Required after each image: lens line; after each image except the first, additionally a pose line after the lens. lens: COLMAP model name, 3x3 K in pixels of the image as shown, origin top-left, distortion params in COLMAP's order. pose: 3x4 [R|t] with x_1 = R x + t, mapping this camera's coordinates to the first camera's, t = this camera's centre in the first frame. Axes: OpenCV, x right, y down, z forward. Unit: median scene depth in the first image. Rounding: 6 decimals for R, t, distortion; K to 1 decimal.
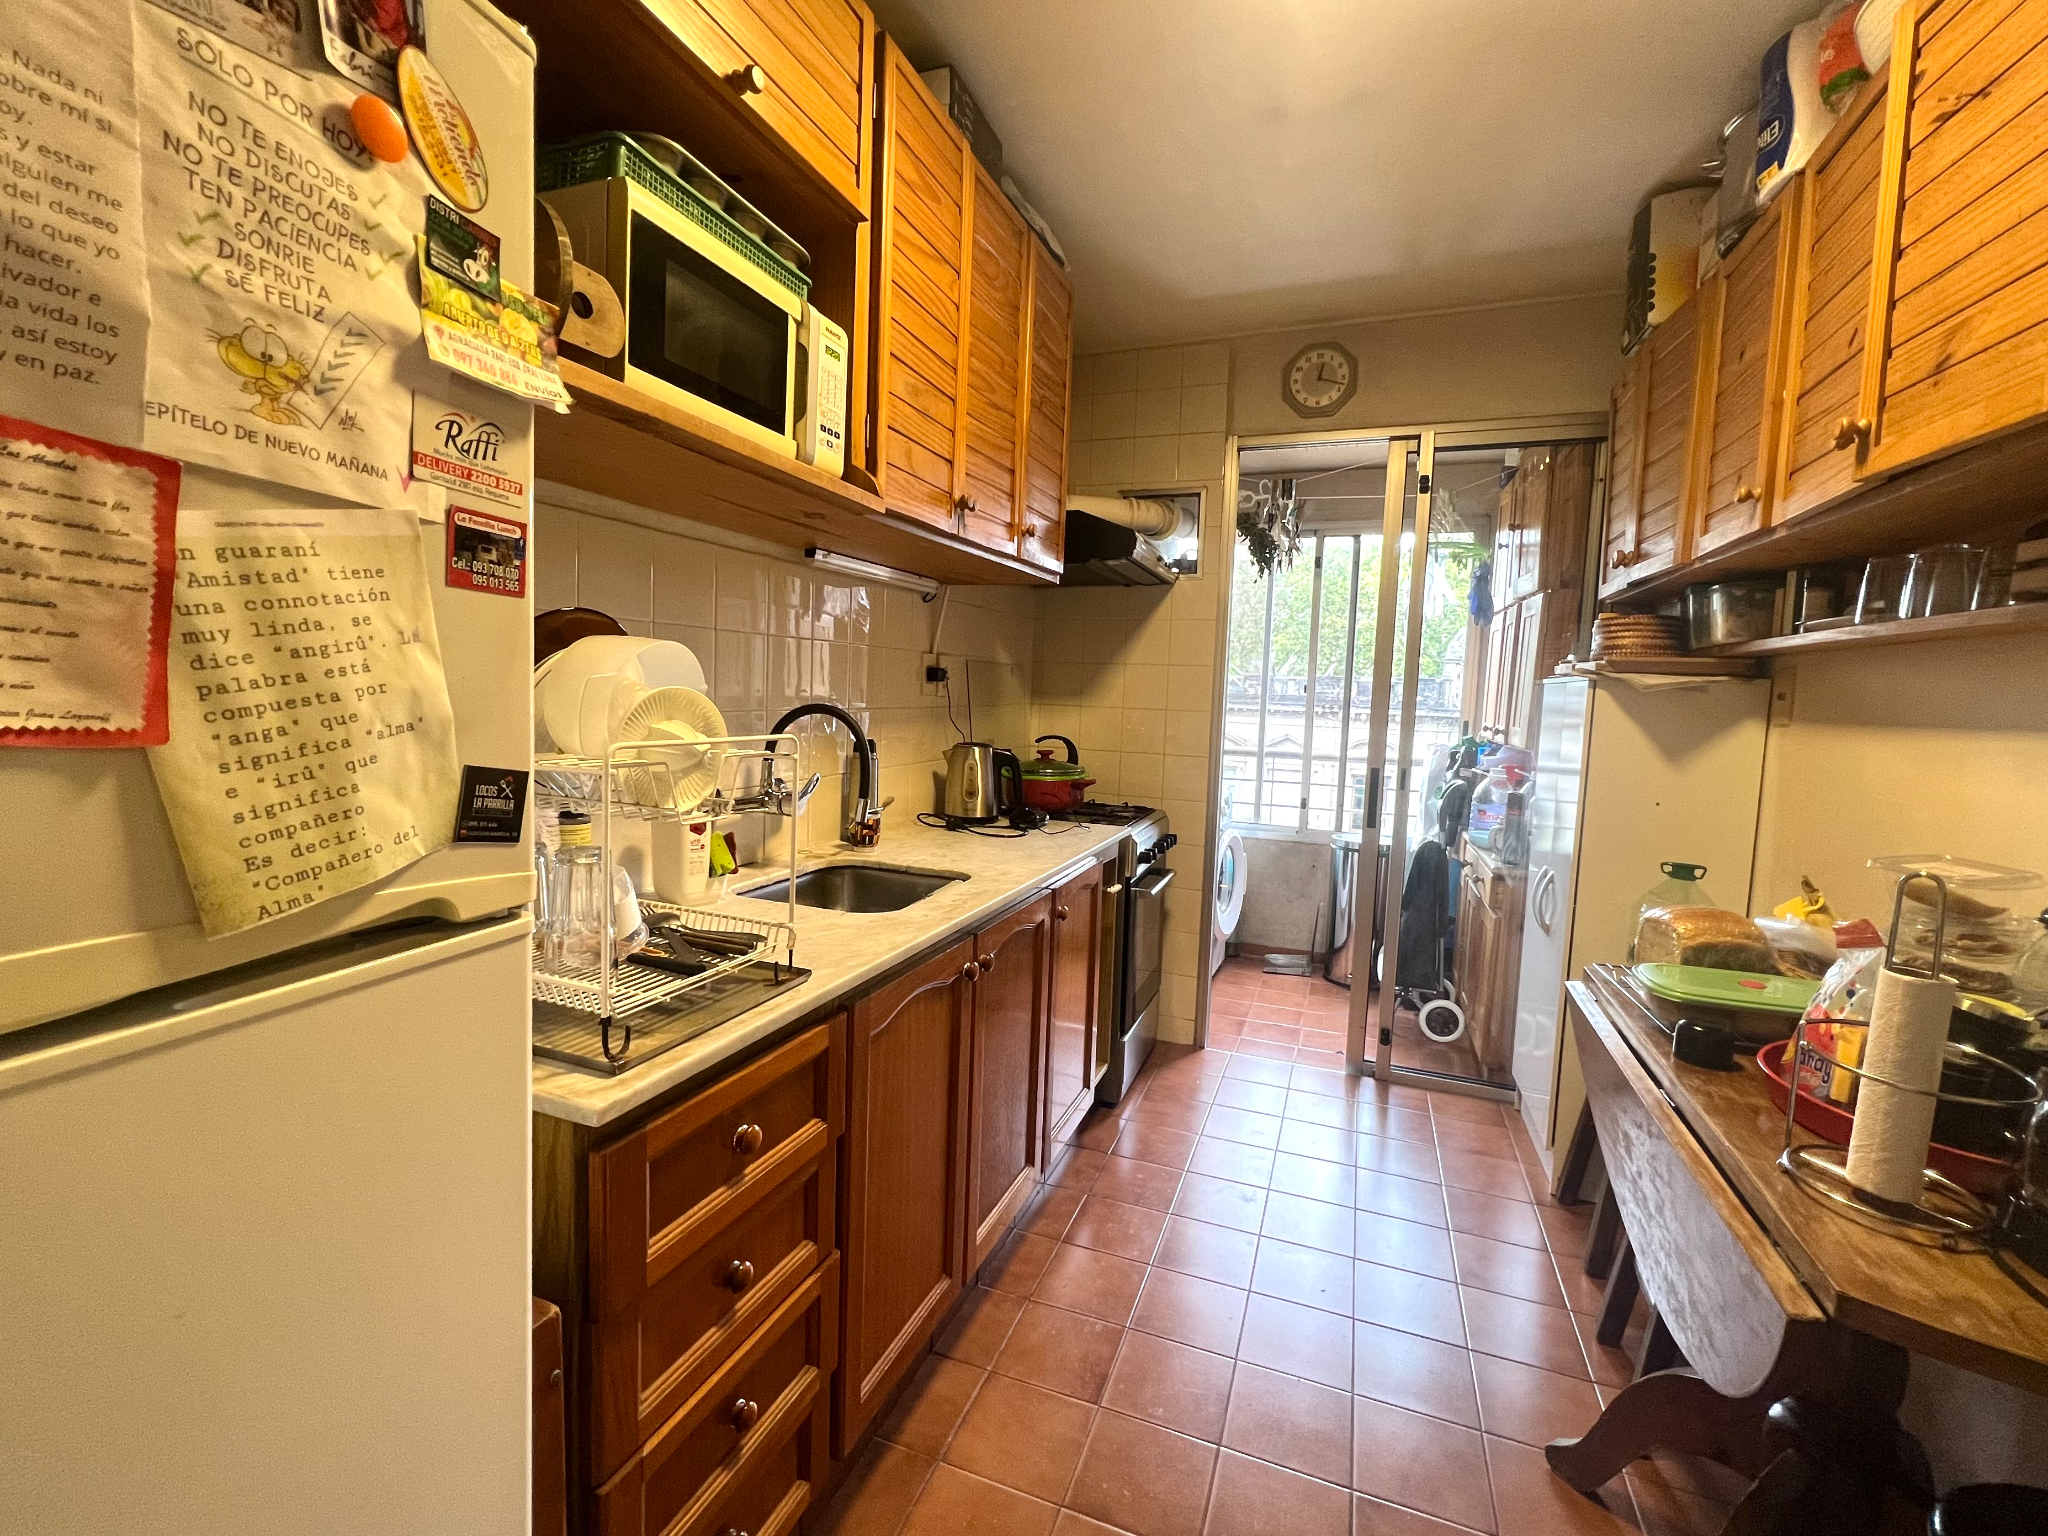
lens RADIAL K [[894.6, 0, 1020.8], [0, 894.6, 763.9], [0, 0, 1]] dist [-0.002913, 0.001832]
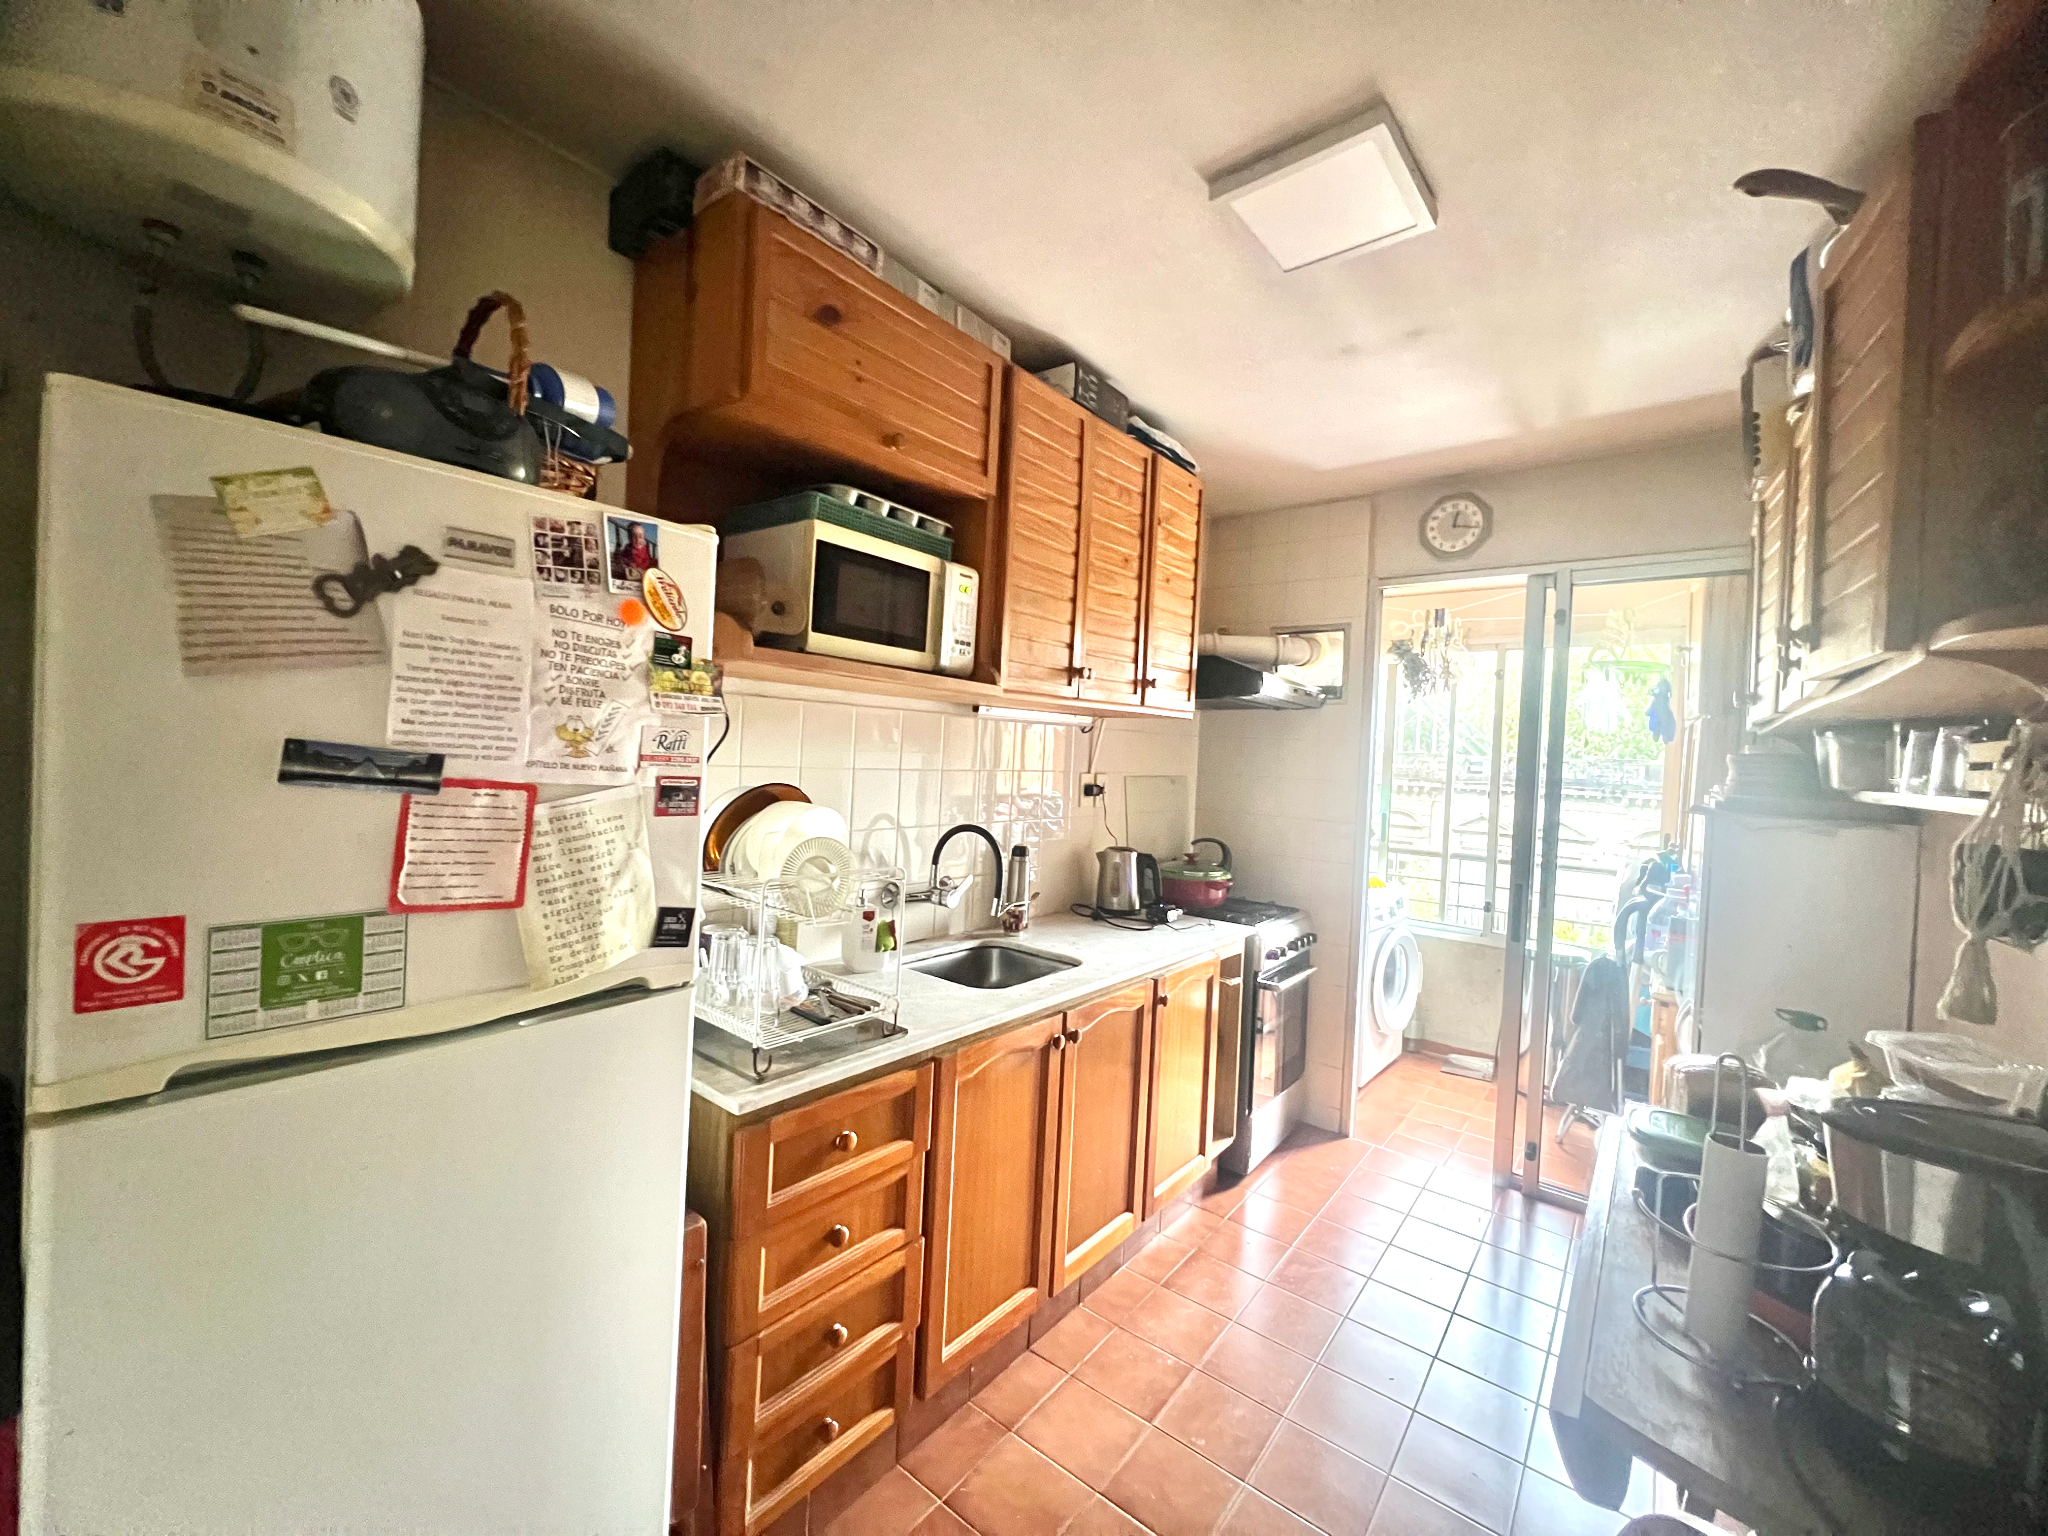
lens RADIAL K [[821.2, 0, 1022.0], [0, 821.2, 766.7], [0, 0, 1]] dist [0.001782, 0.000119]
pose [[0.955654, 0.014893, -0.294115, 0.316882], [-0.038473, 0.996475, -0.074549, -0.098202], [0.291968, 0.082559, 0.952858, -0.238445]]
